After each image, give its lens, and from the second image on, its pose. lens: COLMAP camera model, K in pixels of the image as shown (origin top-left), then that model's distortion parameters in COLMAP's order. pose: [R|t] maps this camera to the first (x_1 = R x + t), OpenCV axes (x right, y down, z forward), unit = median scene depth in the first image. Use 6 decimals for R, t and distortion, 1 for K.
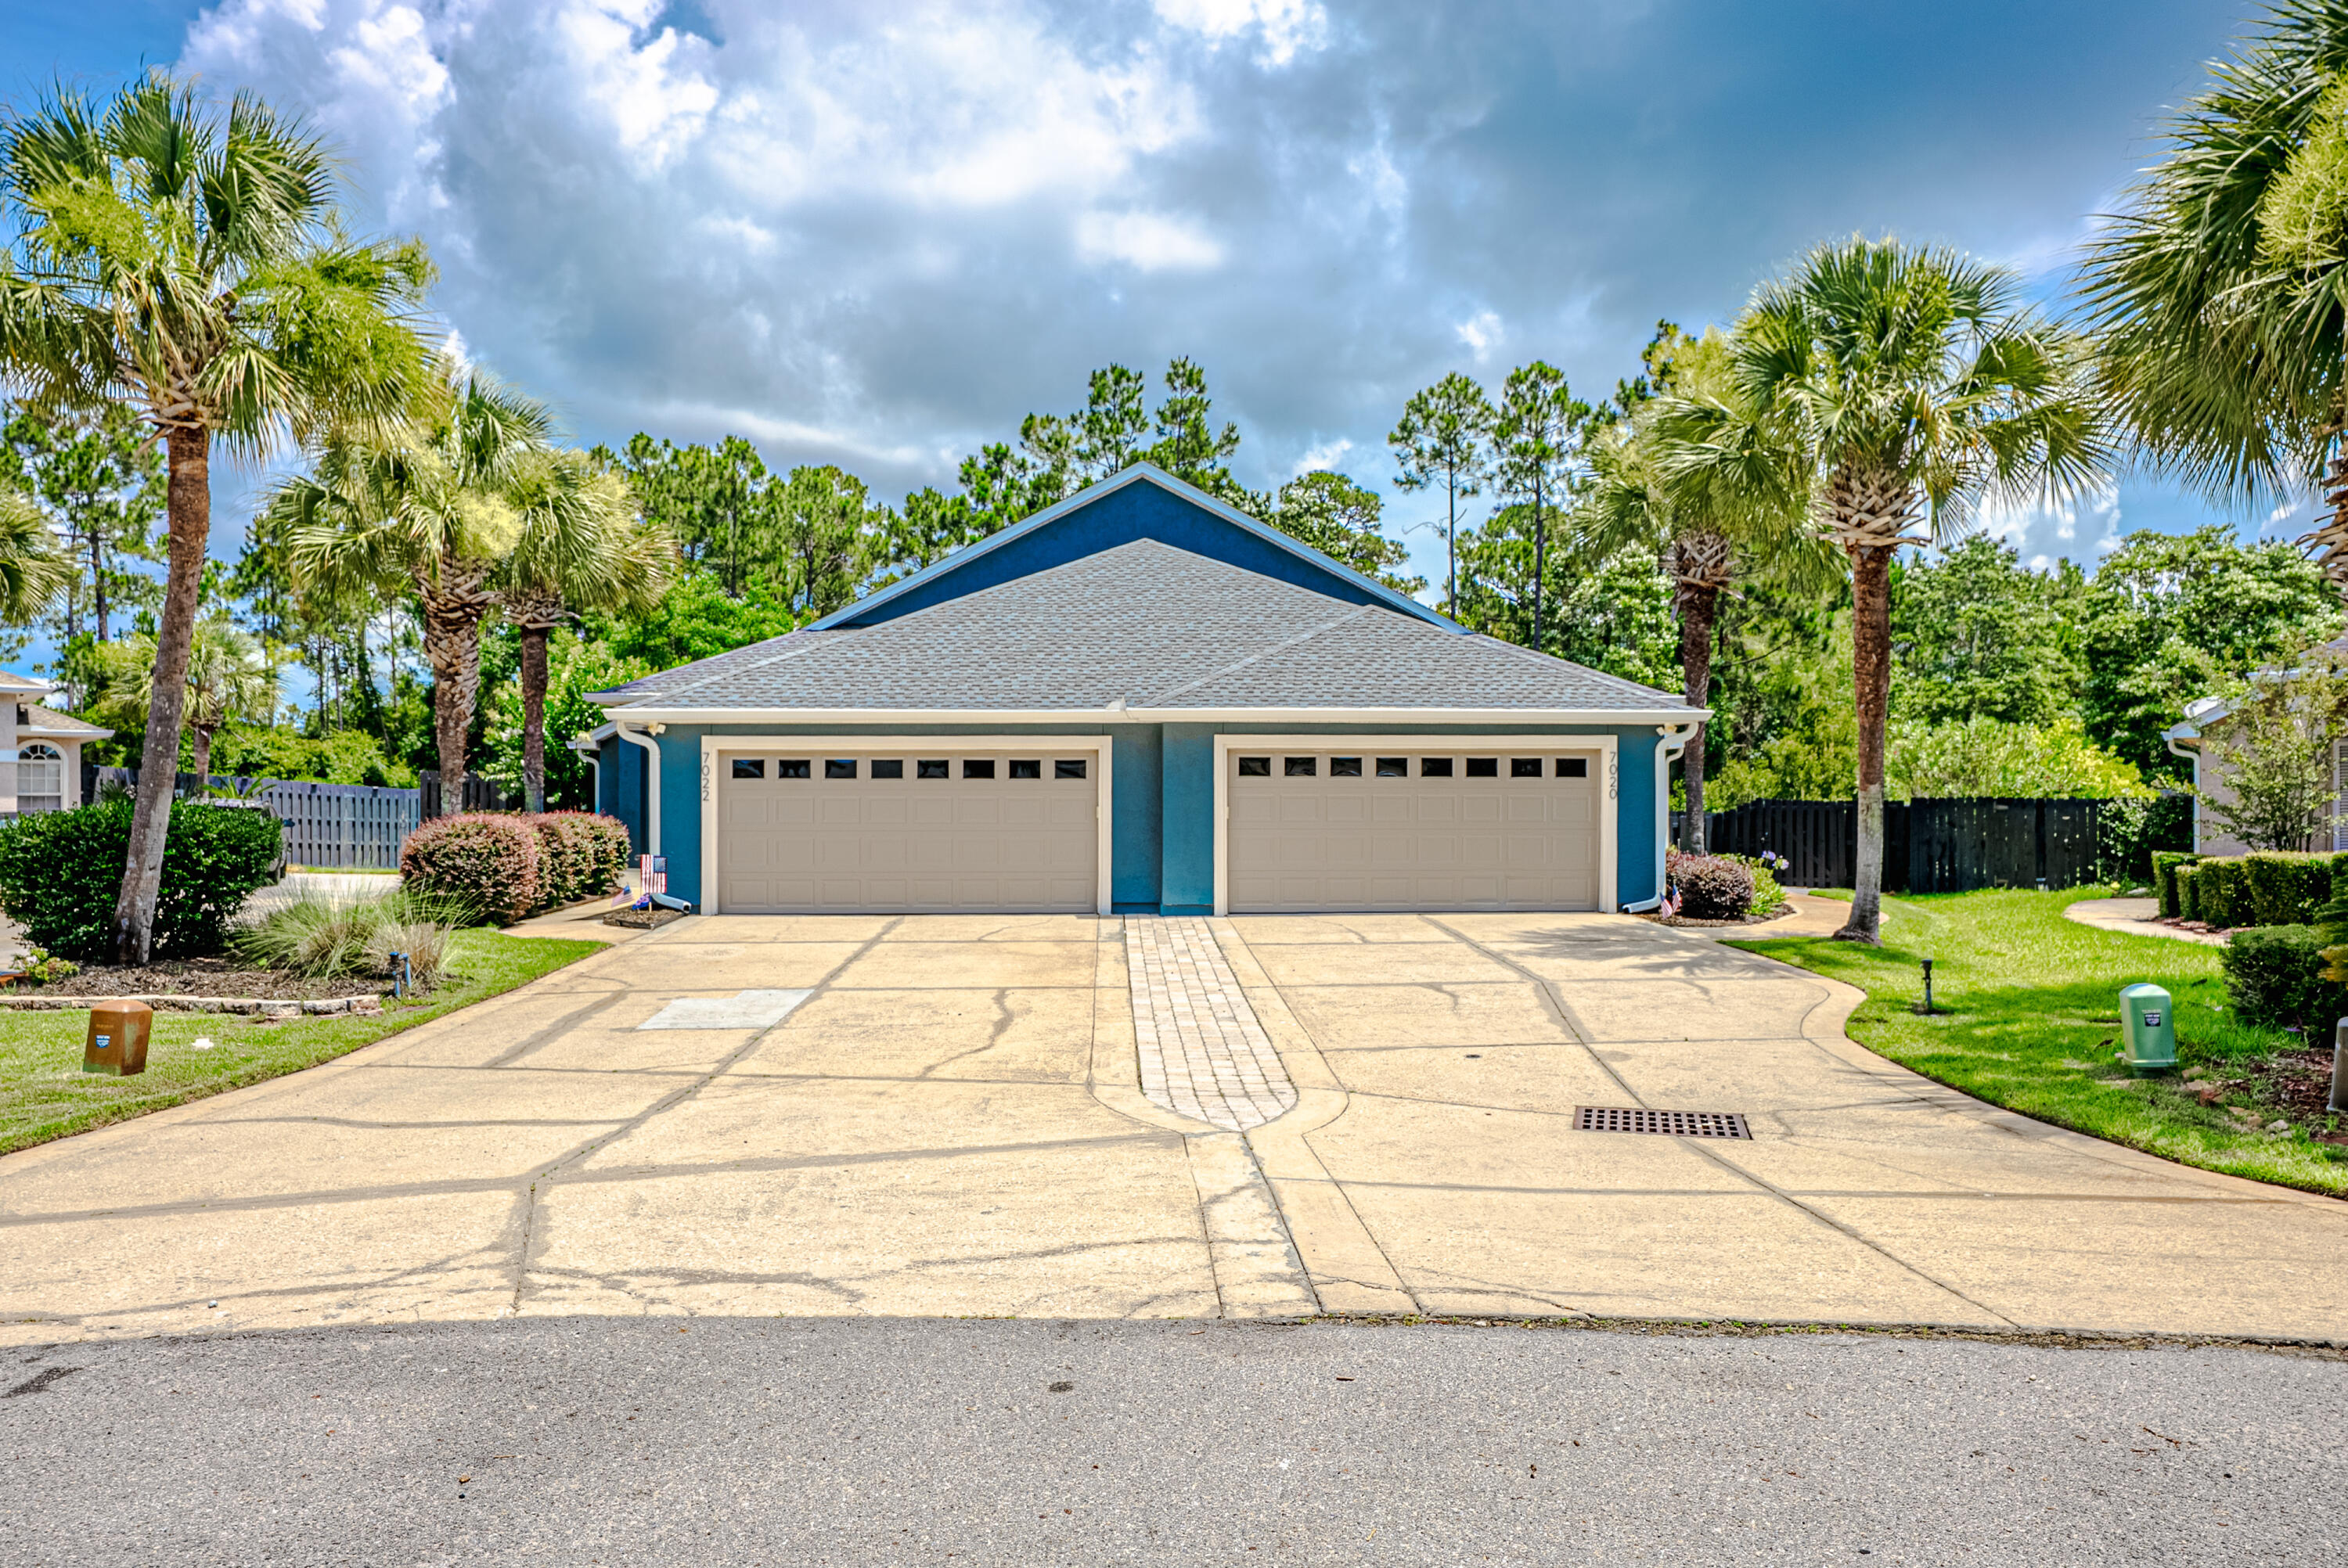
lens RADIAL K [[1550.5, 0, 1157.3], [0, 1550.5, 810.8], [0, 0, 1]] dist [-0.000575, -0.000699]
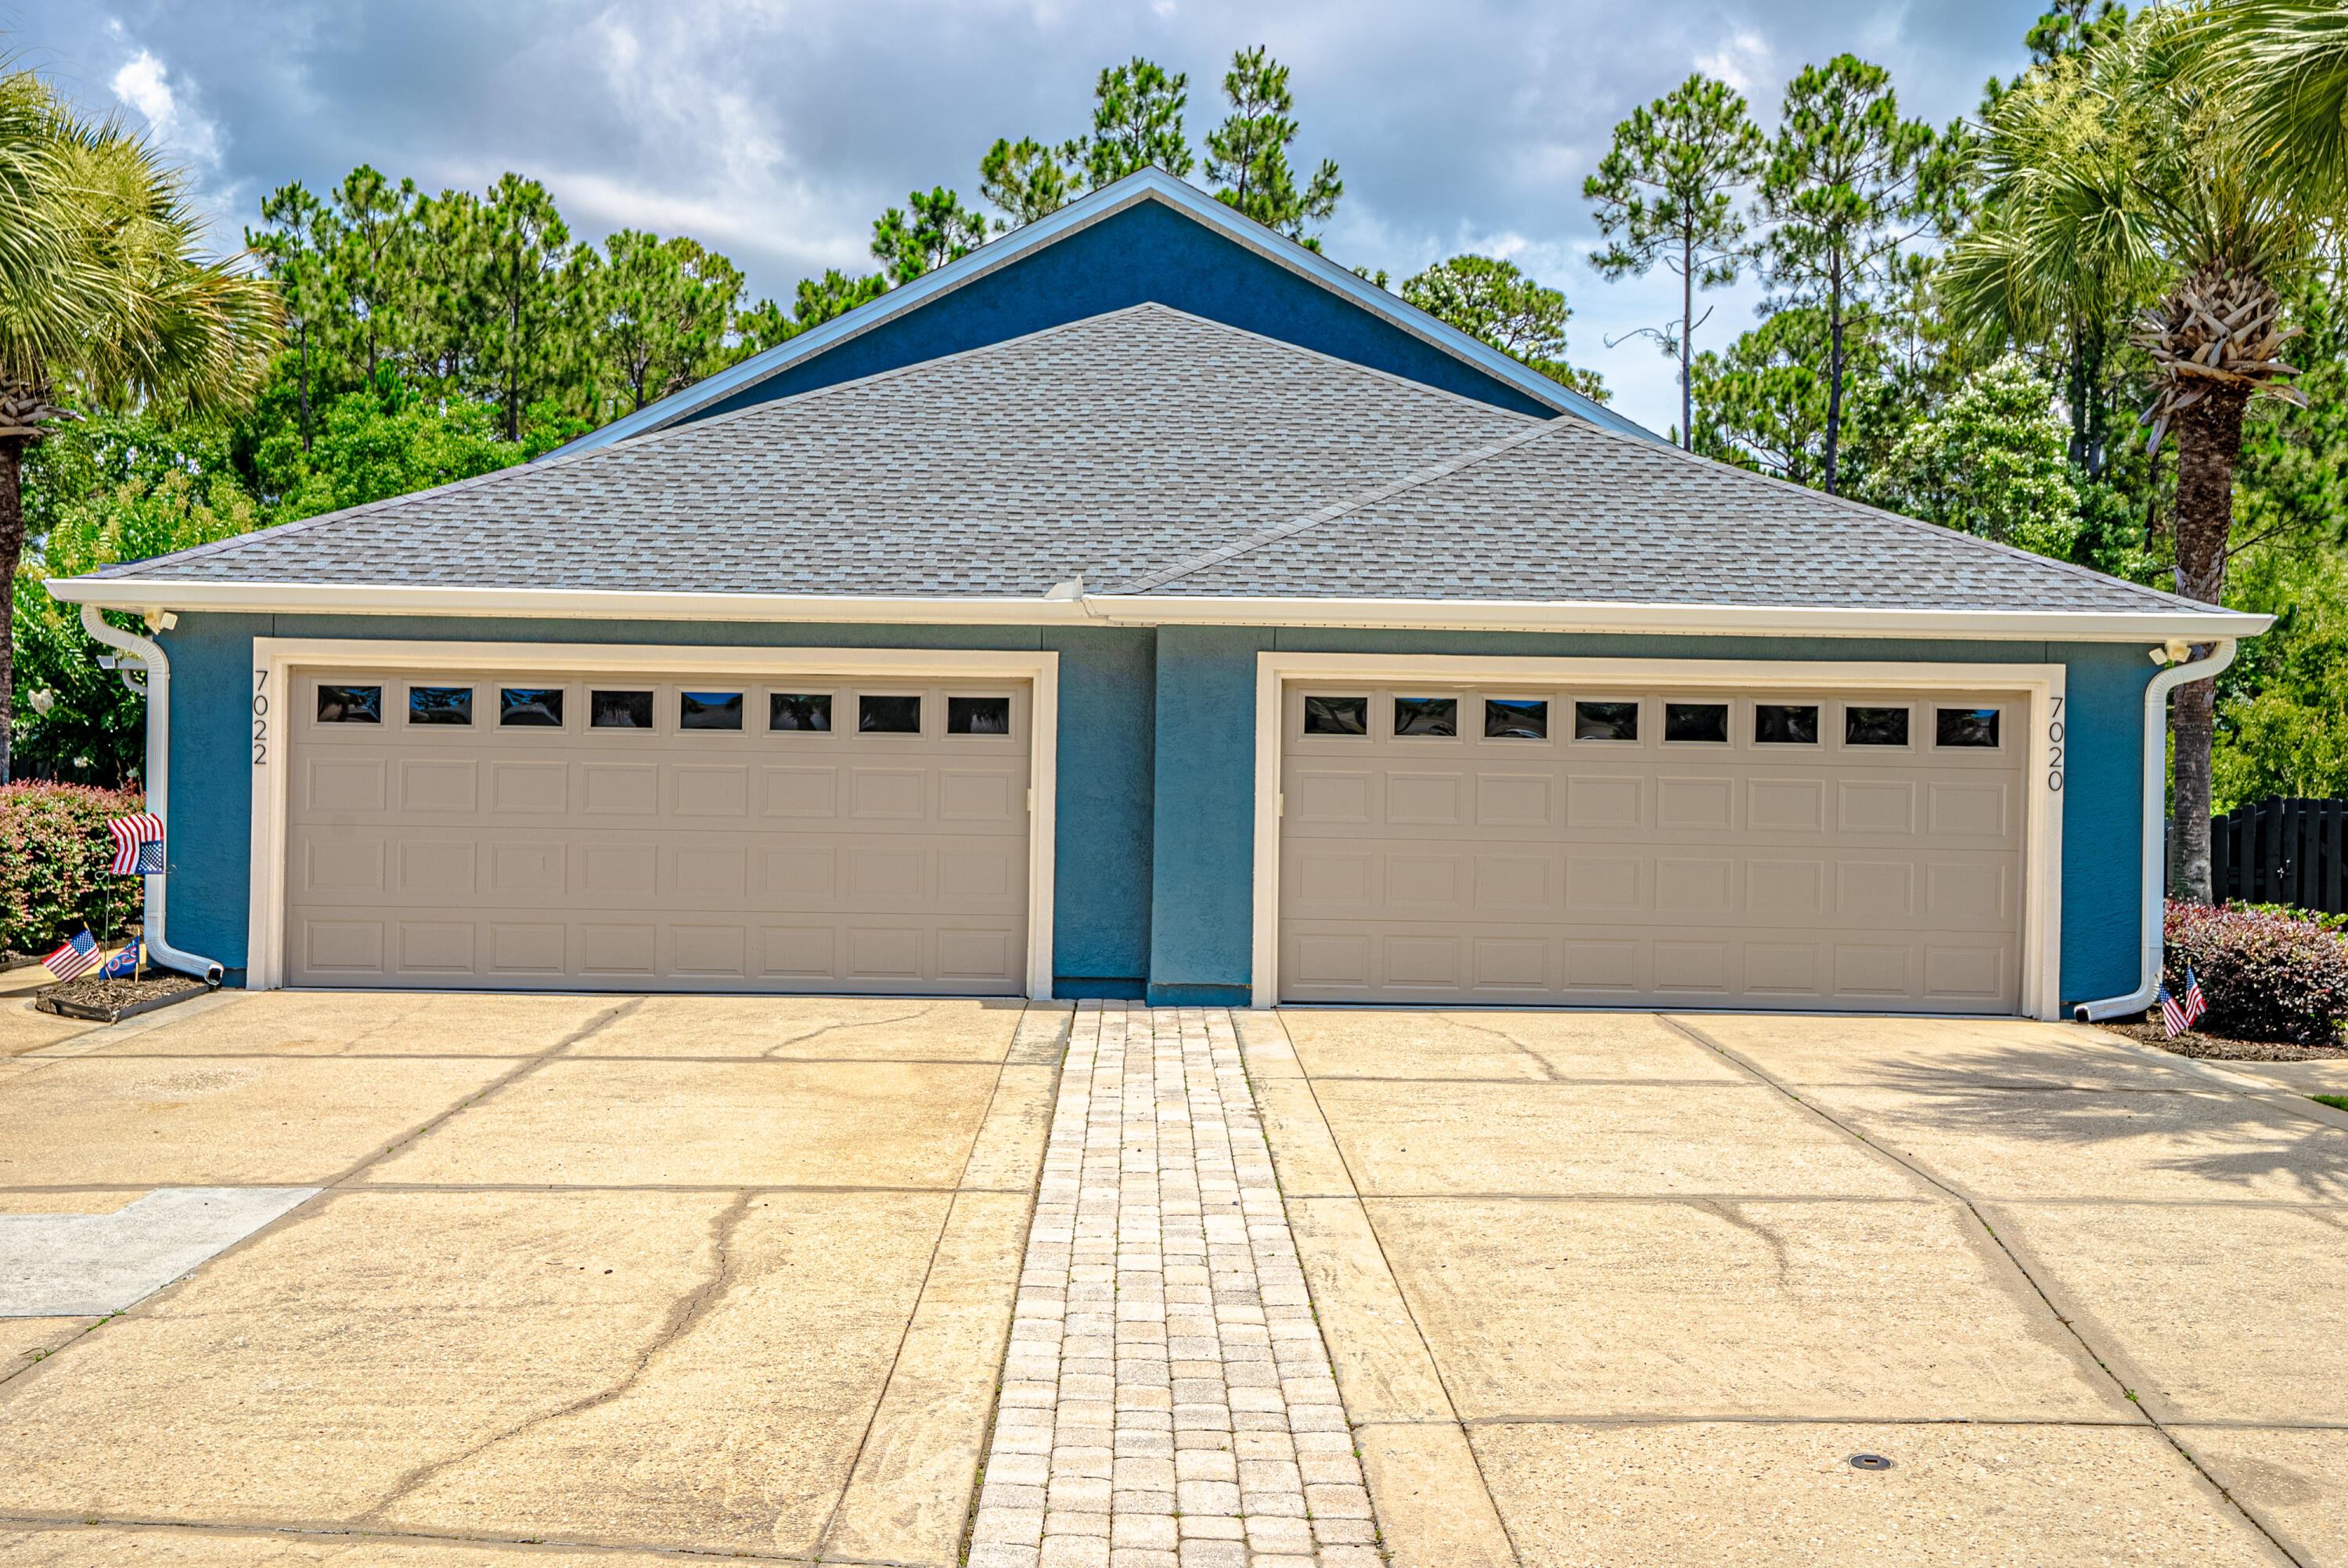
lens RADIAL K [[2345.6, 0, 1174.0], [0, 2345.6, 784.0], [0, 0, 1]] dist [0.111599, 0.015473]
pose [[0.999737, 0.017083, -0.015305, 0.019237], [-0.017190, 0.999828, -0.006913, 0.000112], [0.015184, 0.007174, 0.999859, 0.200621]]
